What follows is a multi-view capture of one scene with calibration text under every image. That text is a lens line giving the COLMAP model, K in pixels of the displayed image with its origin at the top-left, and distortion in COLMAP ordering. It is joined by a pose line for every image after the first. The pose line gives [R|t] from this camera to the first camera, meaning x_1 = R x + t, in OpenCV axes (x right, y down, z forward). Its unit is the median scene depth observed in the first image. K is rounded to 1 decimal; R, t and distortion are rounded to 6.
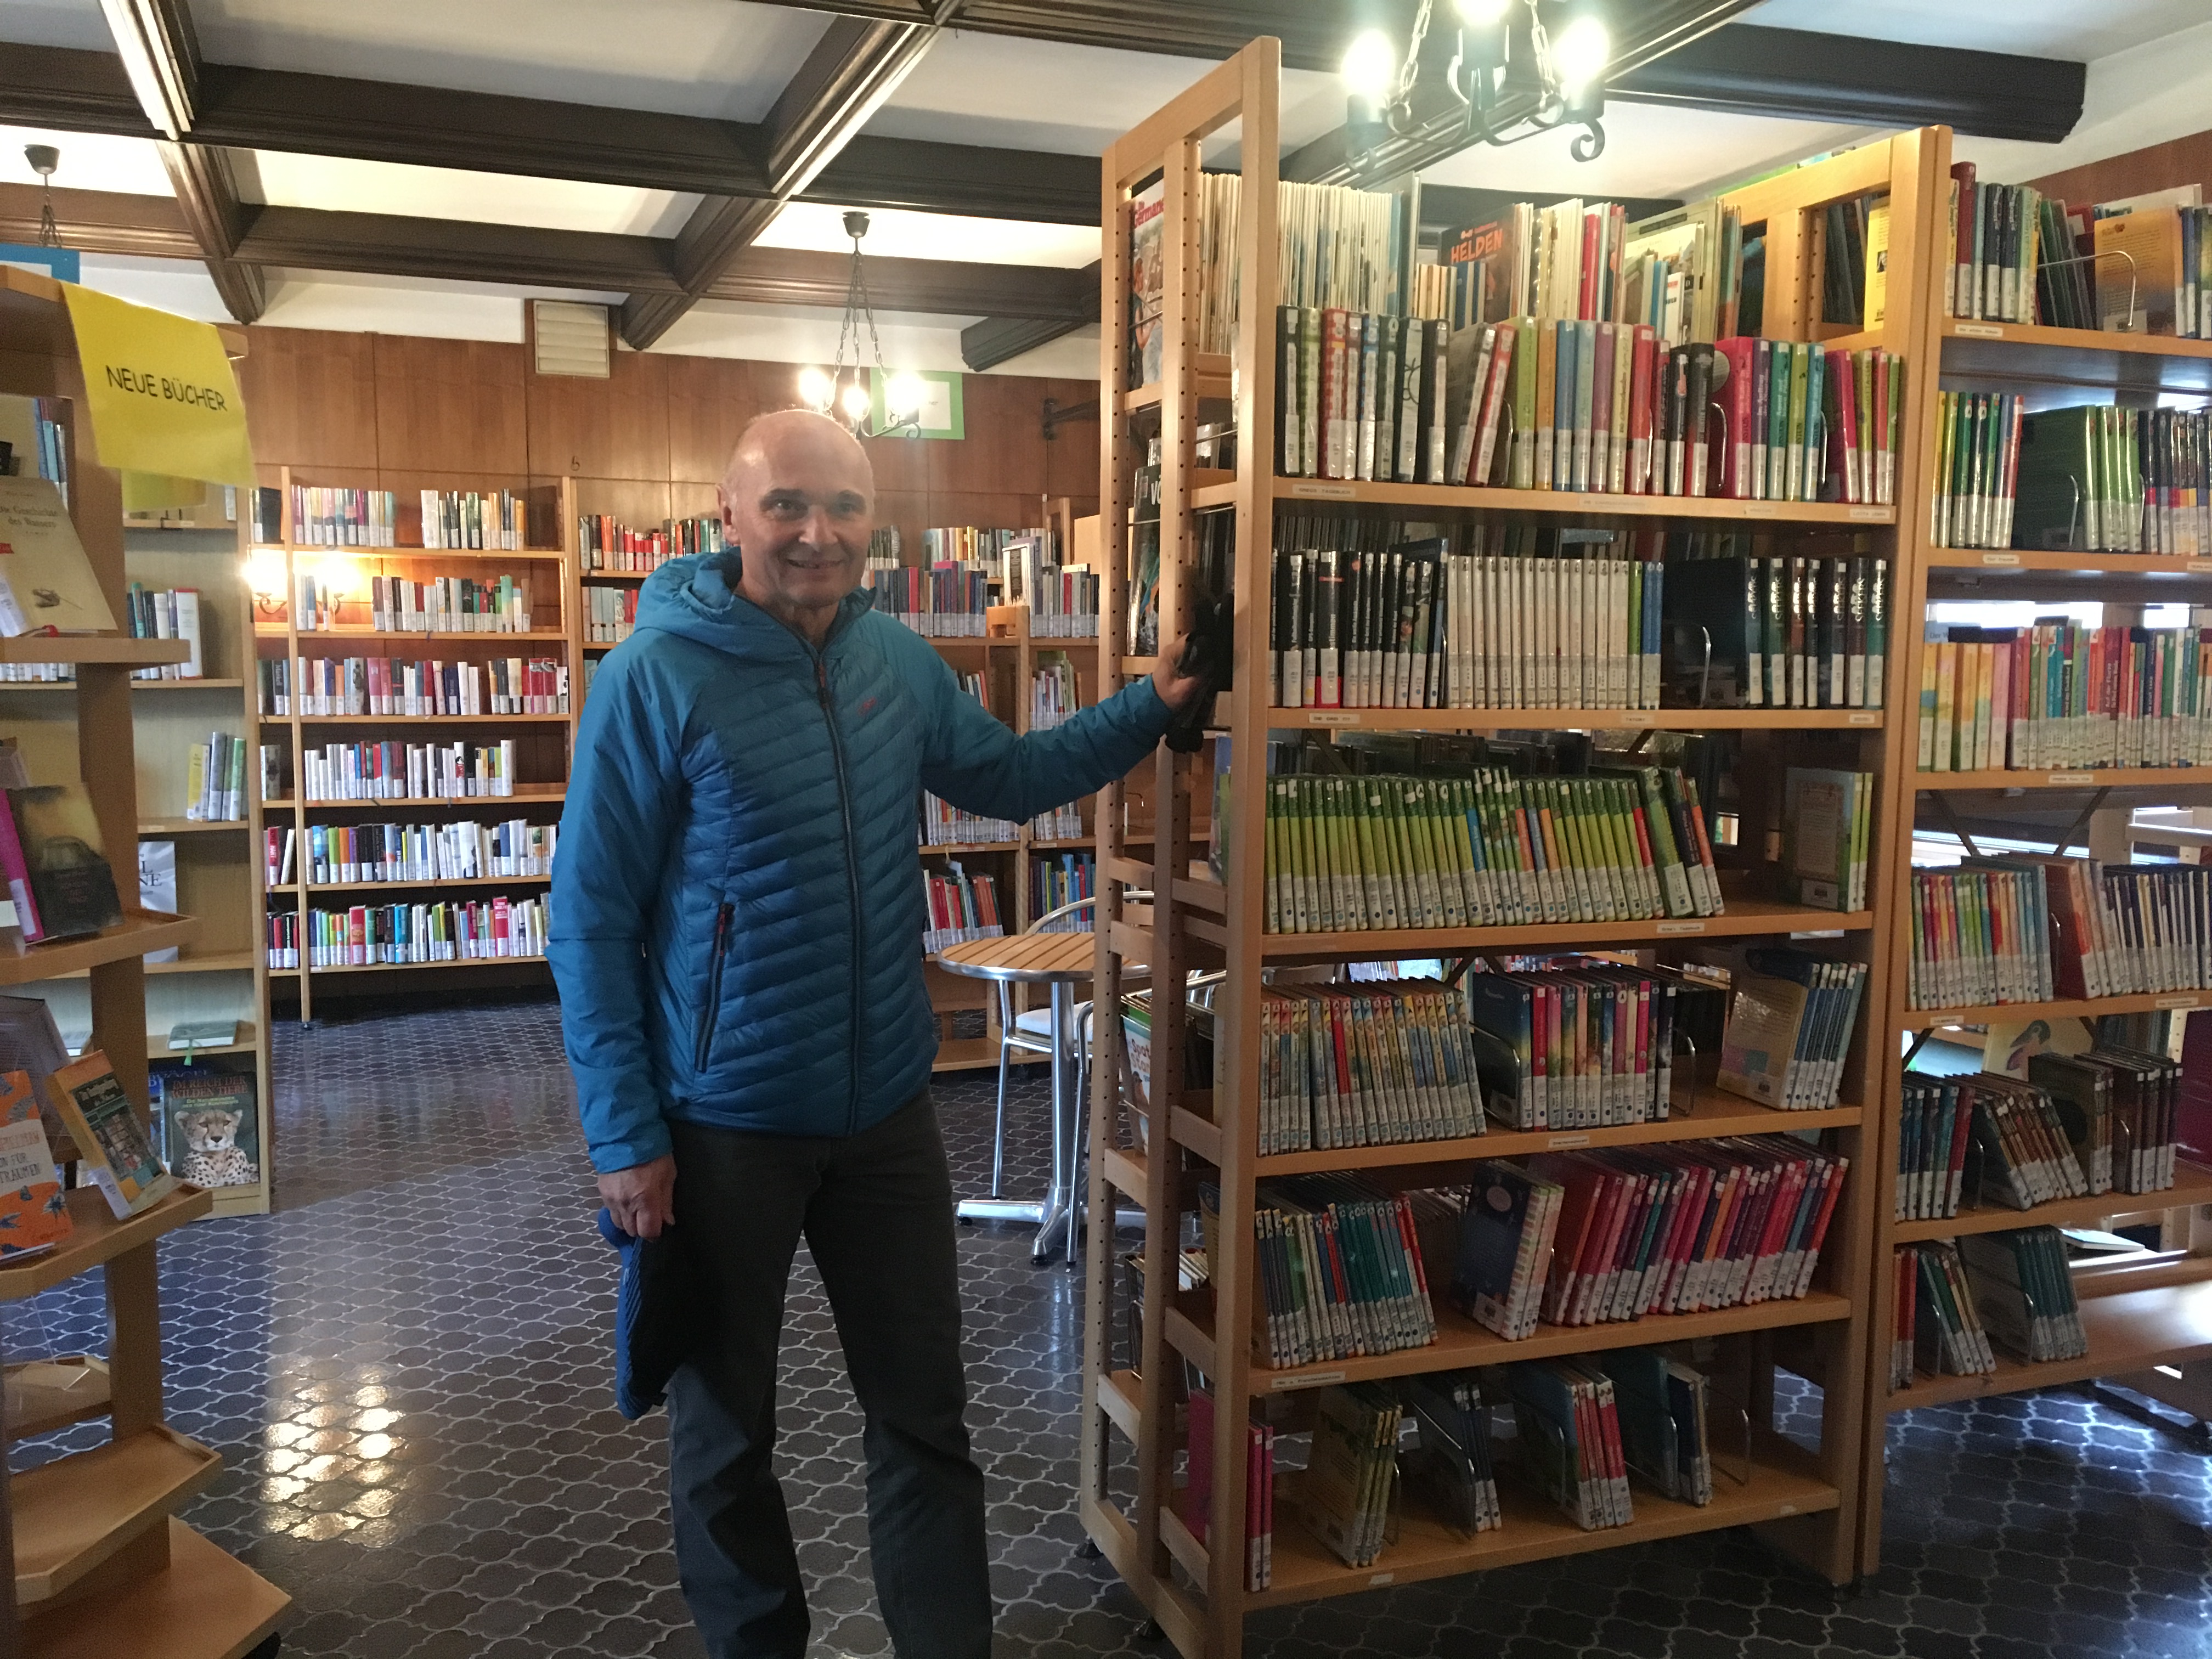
lens RADIAL K [[1857.4, 0, 1107.1], [0, 1857.4, 833.9], [0, 0, 1]] dist [0.071590, -0.090393]
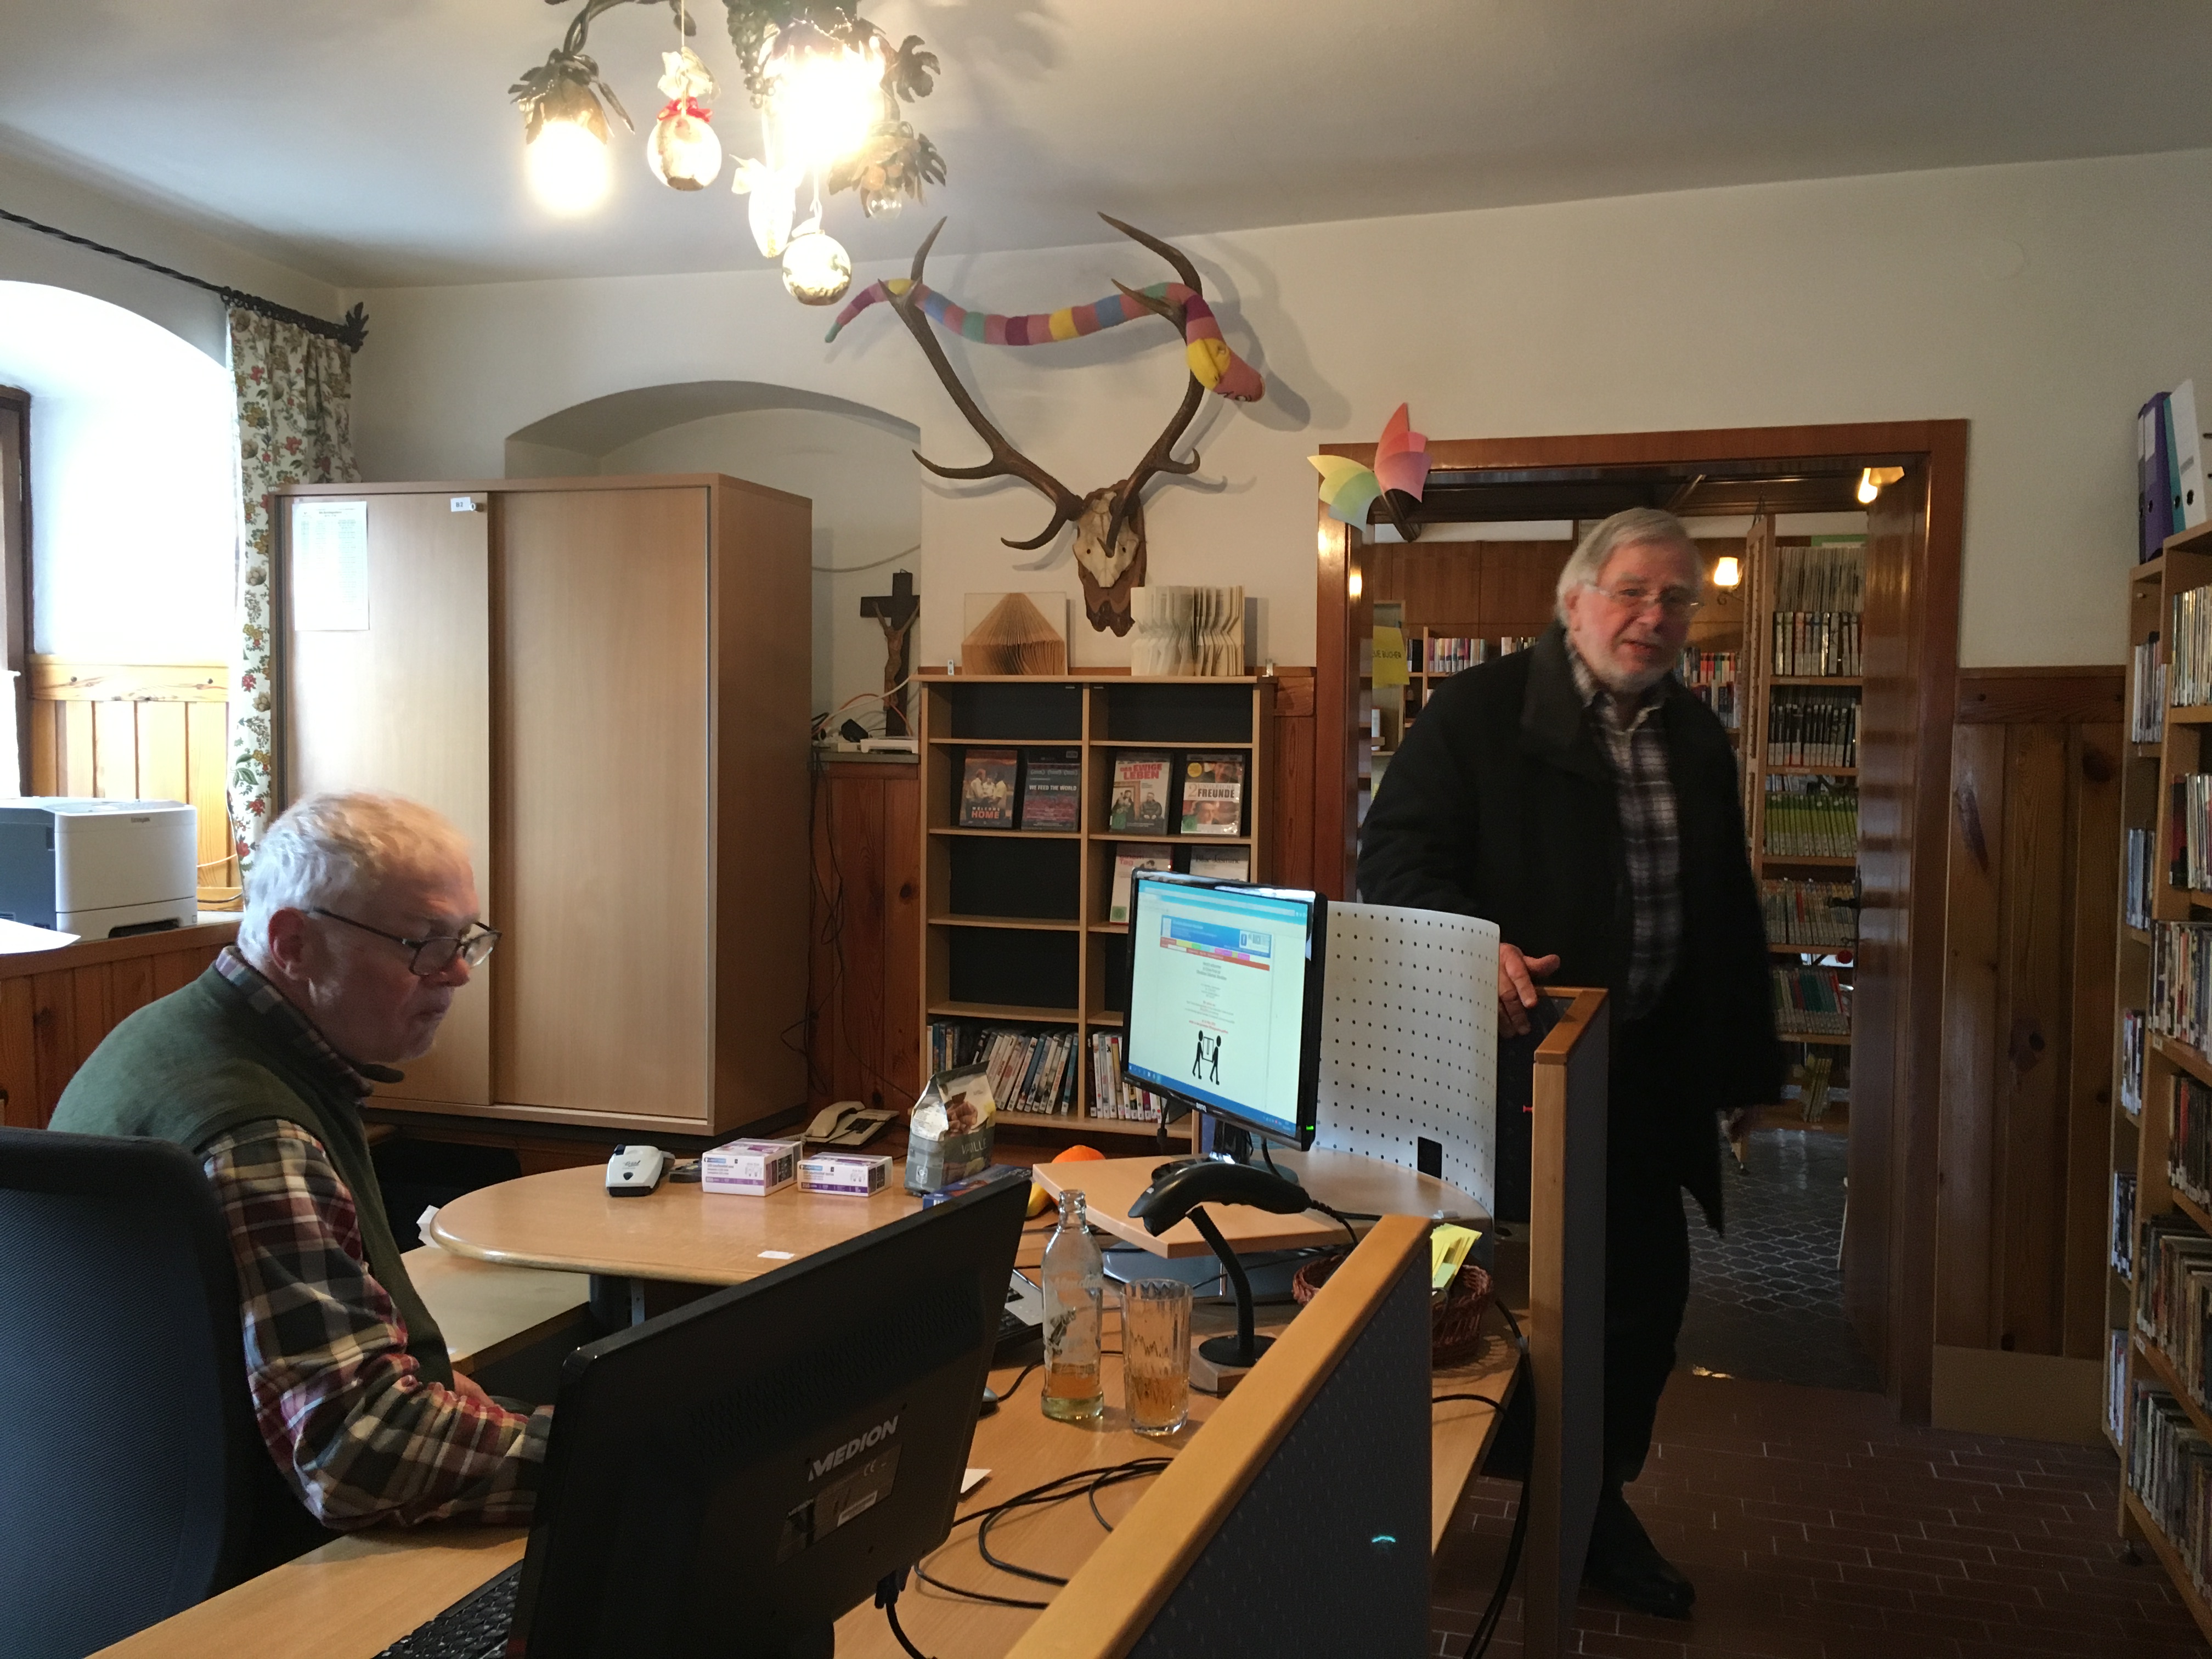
lens RADIAL K [[1857.4, 0, 1102.7], [0, 1857.4, 828.9], [0, 0, 1]] dist [0.071590, -0.090393]
pose [[0.833872, 0.035628, -0.550806, 0.729216], [-0.057033, 0.998135, -0.021781, 0.124540], [0.549003, 0.049577, 0.834349, -1.610435]]
